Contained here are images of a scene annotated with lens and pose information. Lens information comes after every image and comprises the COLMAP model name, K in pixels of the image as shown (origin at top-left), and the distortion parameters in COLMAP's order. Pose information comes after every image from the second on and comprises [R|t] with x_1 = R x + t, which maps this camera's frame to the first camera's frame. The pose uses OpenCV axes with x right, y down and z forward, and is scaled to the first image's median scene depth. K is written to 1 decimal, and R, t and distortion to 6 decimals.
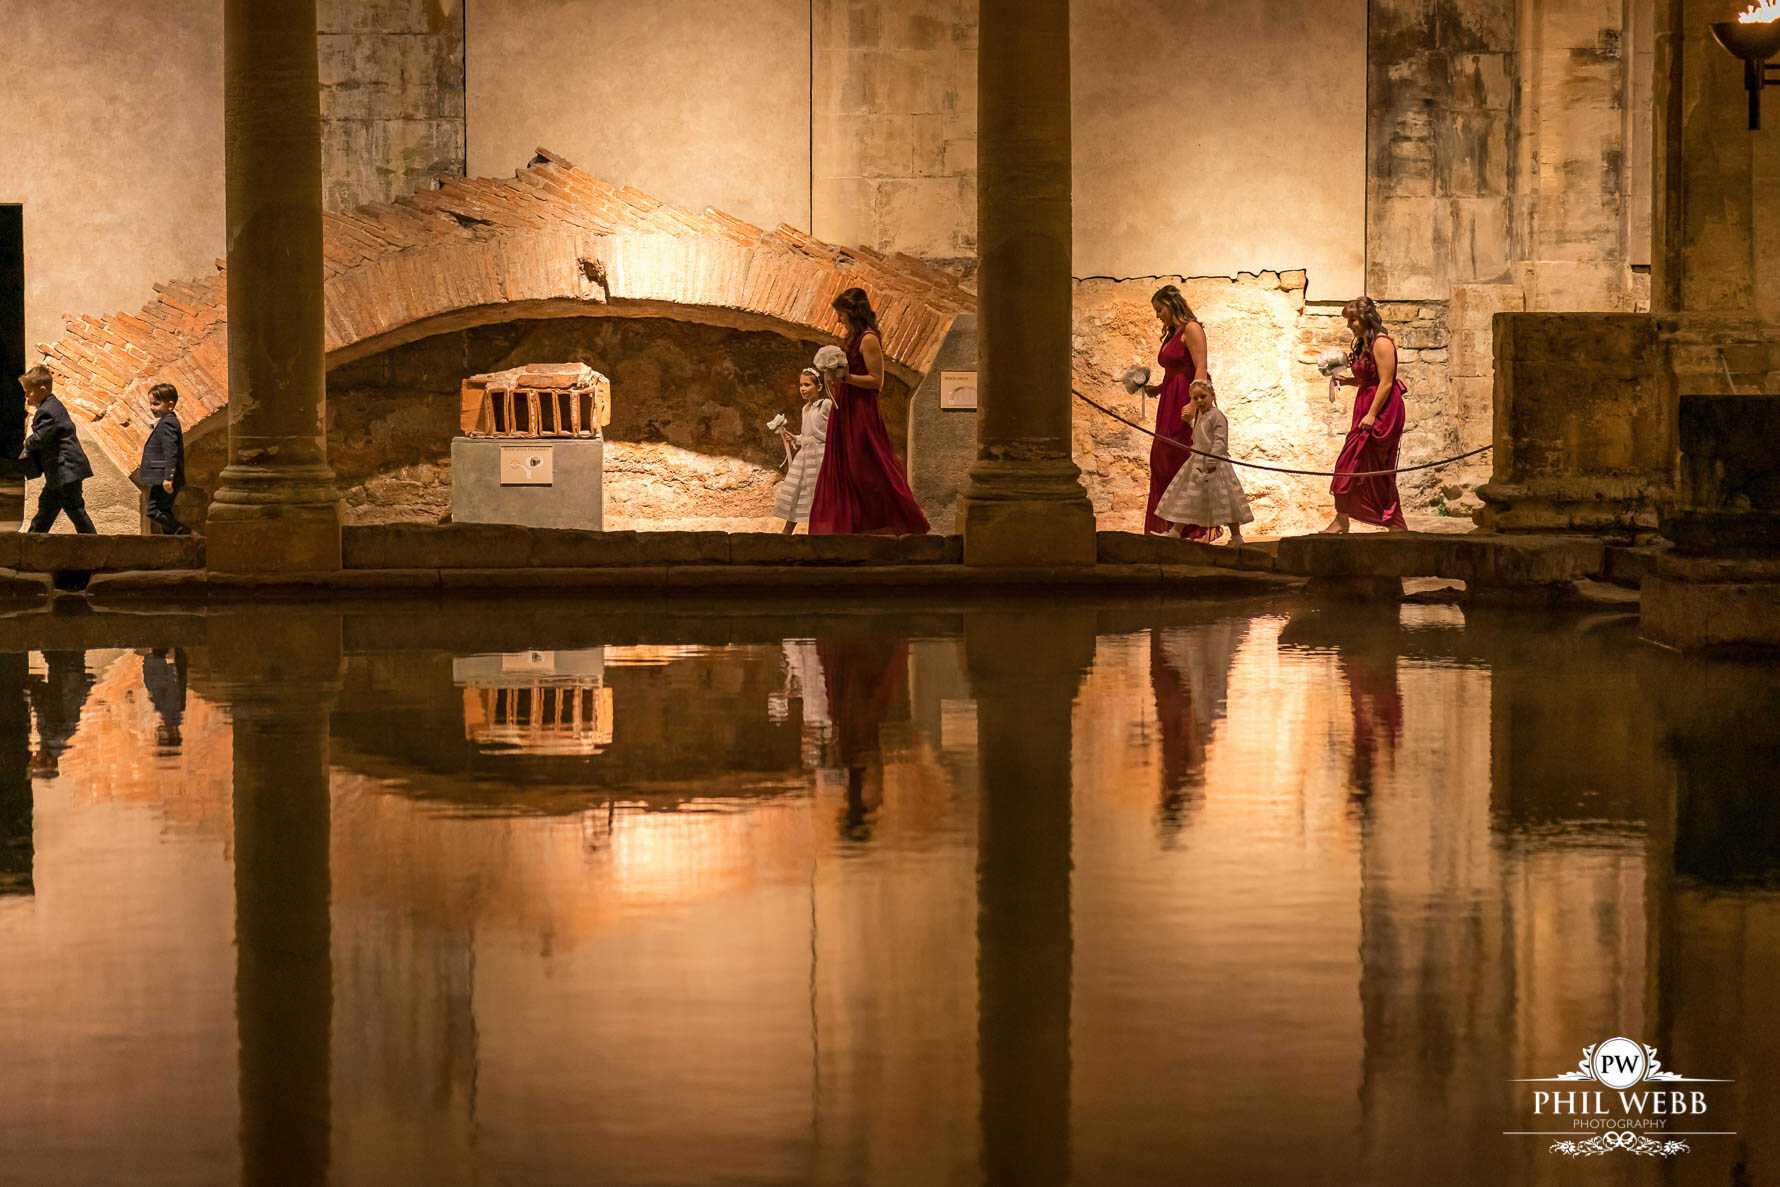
lens RADIAL K [[4572.9, 0, 887.9], [0, 4572.9, 585.4], [0, 0, 1]] dist [0.114139, 0.000000]
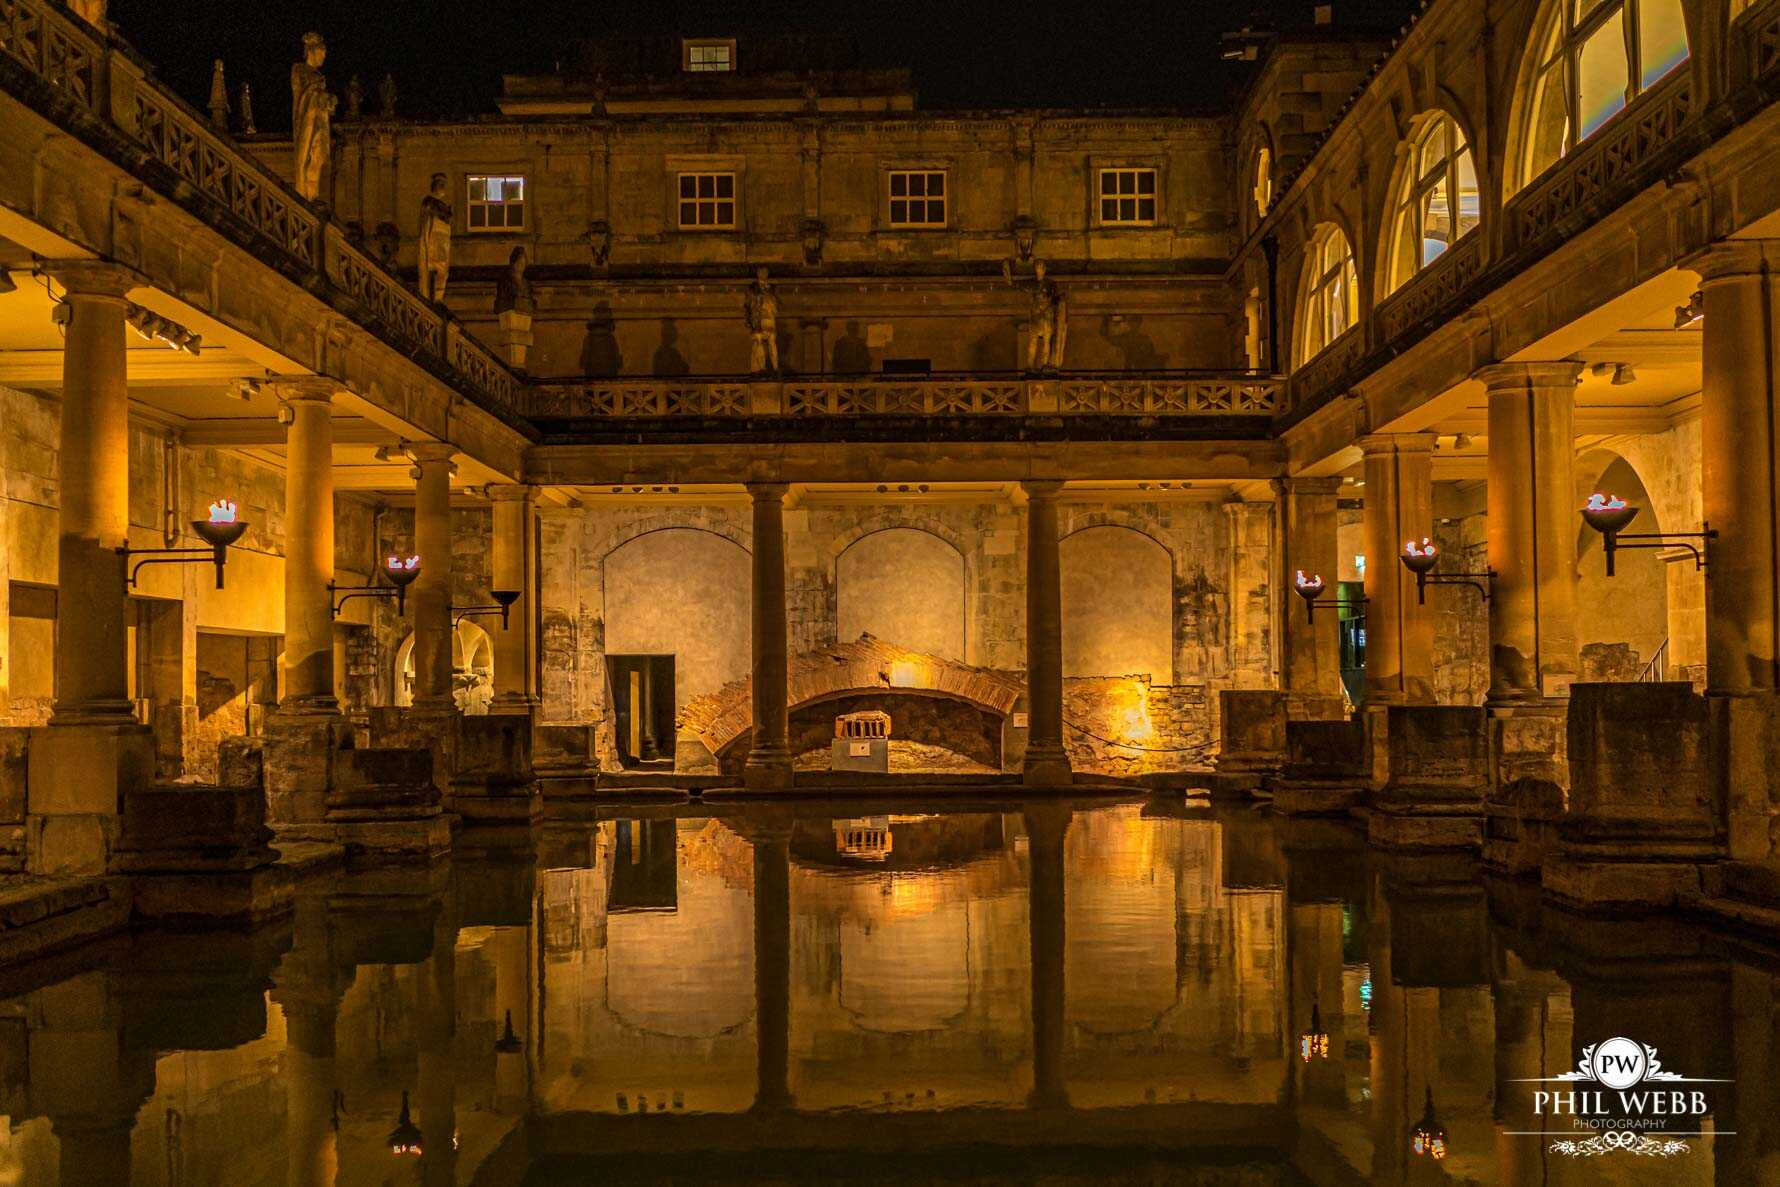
lens RADIAL K [[1756.5, 0, 896.5], [0, 1756.5, 674.3], [0, 0, 1]] dist [-0.059506, 0.000000]
pose [[0.998466, -0.007345, -0.054888, -0.000492], [0.003539, 0.997601, -0.069128, 0.001349], [0.055264, 0.068828, 0.996097, -0.030861]]
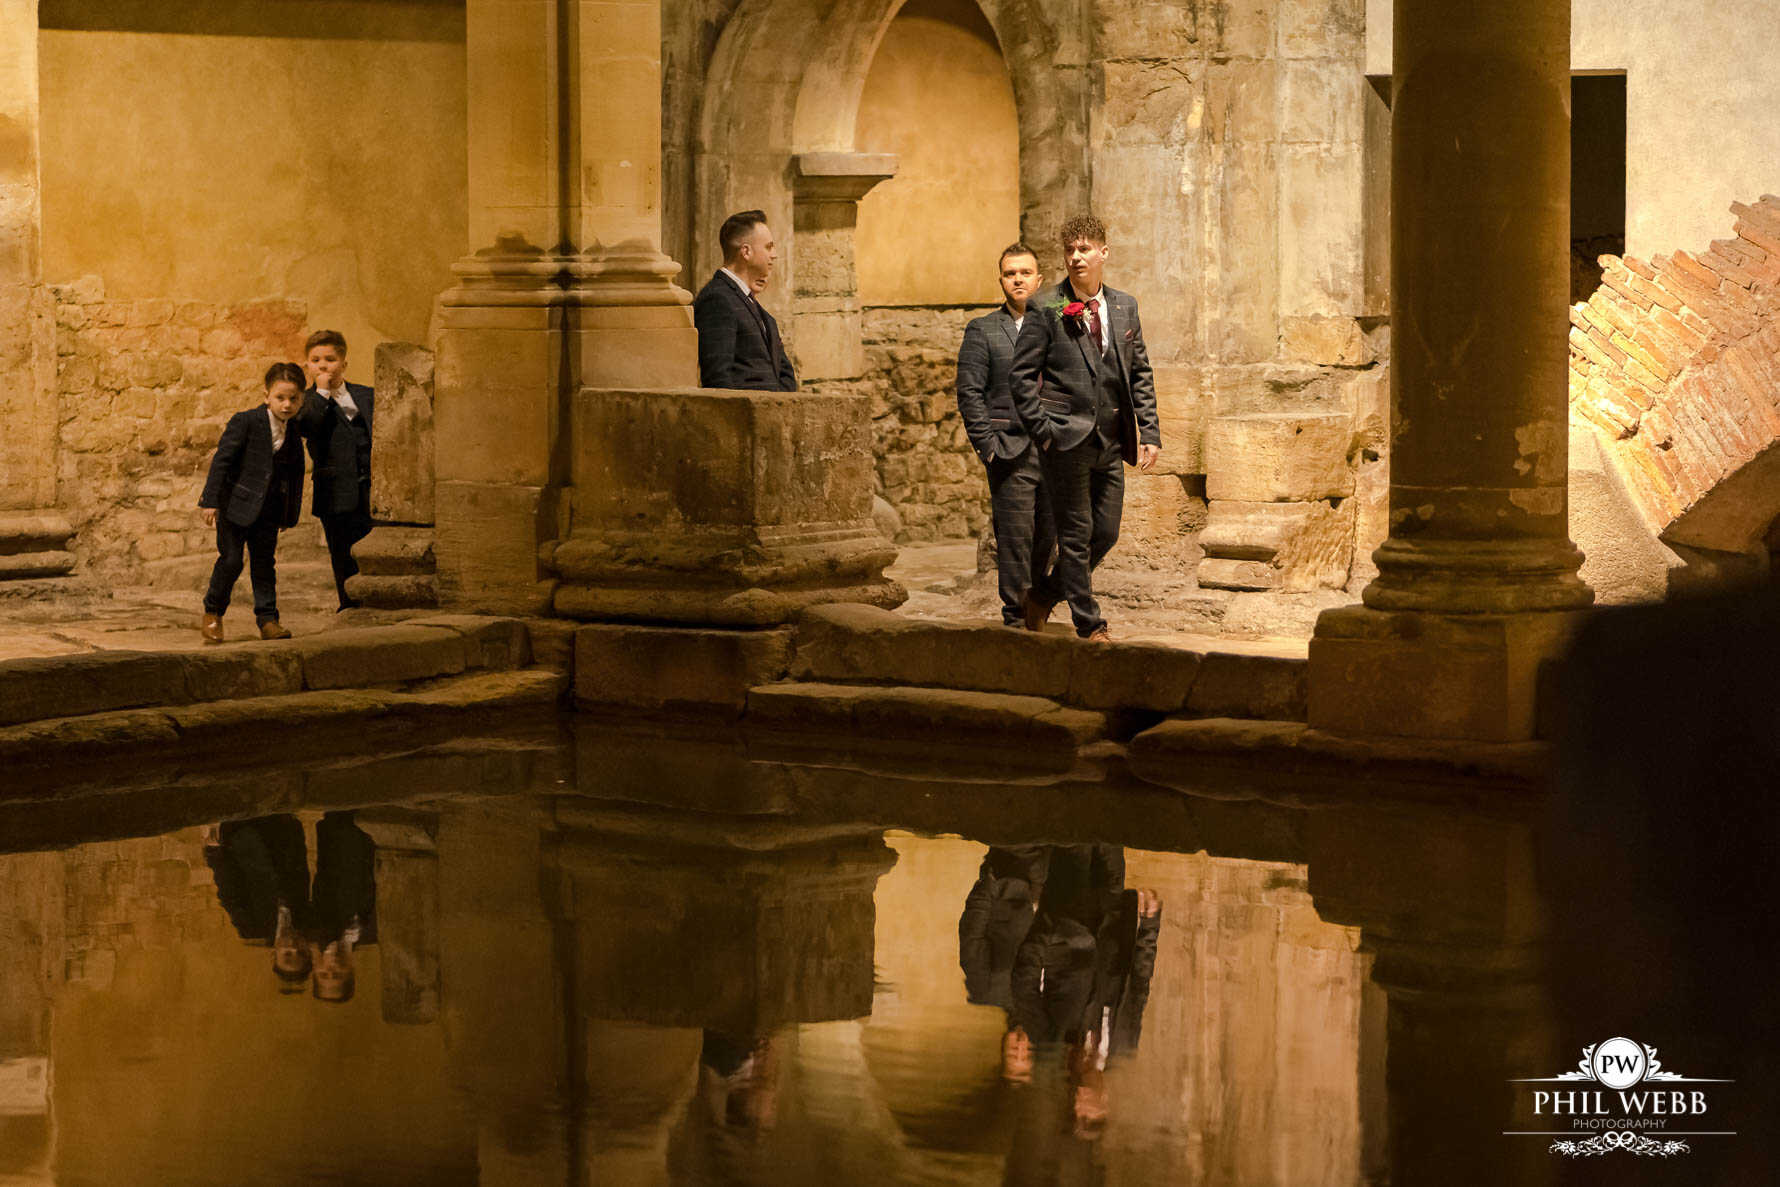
lens RADIAL K [[5111.2, 0, 888.3], [0, 5111.2, 592.9], [0, 0, 1]] dist [0.087611, 0.000000]
pose [[0.728192, 0.048961, -0.683622, 0.208361], [-0.042069, 0.998757, 0.026719, -0.030004], [0.684081, 0.009303, 0.729347, 0.465673]]
